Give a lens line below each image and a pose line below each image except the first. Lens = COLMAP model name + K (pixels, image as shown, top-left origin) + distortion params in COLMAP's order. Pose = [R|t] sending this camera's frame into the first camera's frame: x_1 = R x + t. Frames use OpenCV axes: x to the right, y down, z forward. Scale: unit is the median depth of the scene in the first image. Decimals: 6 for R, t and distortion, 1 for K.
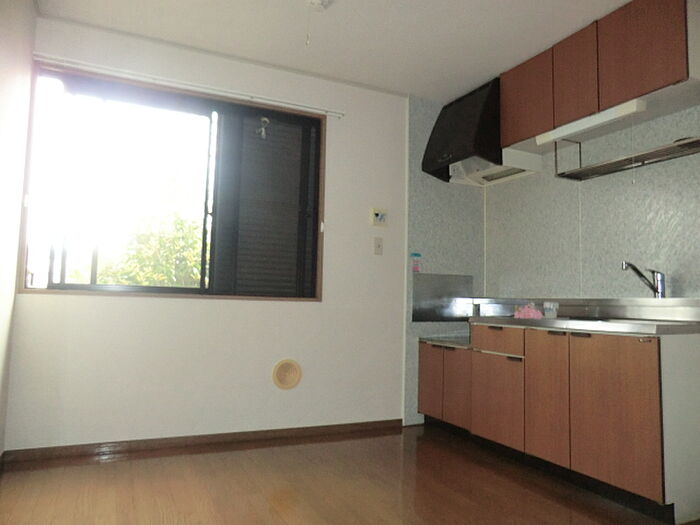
lens RADIAL K [[505.5, 0, 349.6], [0, 505.5, 263.0], [0, 0, 1]] dist [-0.091539, 0.076509]
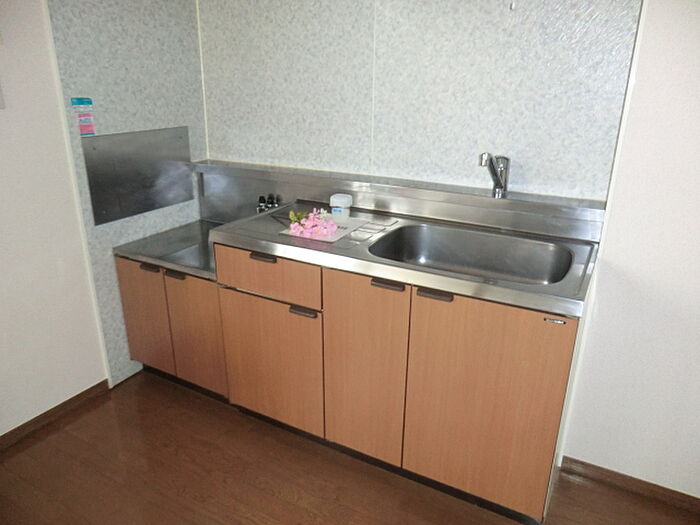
lens RADIAL K [[505.5, 0, 354.7], [0, 505.5, 260.8], [0, 0, 1]] dist [-0.091539, 0.076509]
pose [[0.809704, -0.209571, 0.548141, 0.046899], [-0.037165, 0.913871, 0.404301, -0.083708], [-0.585660, -0.347736, 0.732176, 0.413835]]
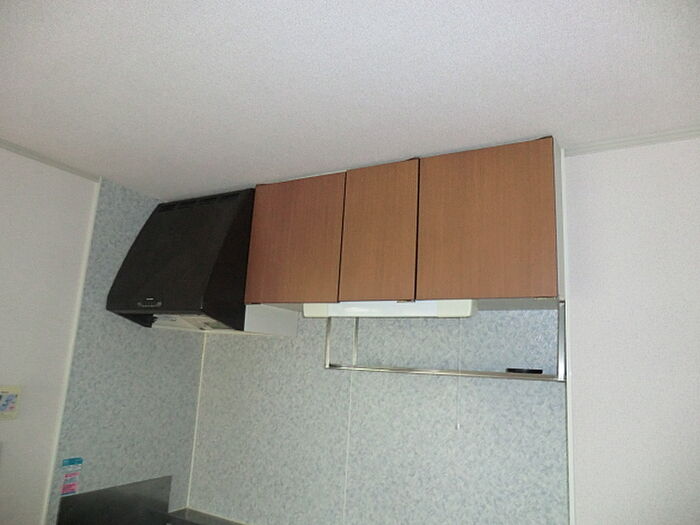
lens RADIAL K [[505.5, 0, 354.1], [0, 505.5, 259.2], [0, 0, 1]] dist [-0.091539, 0.076509]
pose [[0.825929, 0.139924, 0.546134, 0.061095], [-0.079274, 0.987911, -0.133223, -0.193269], [-0.558172, 0.066738, 0.827037, 0.369156]]
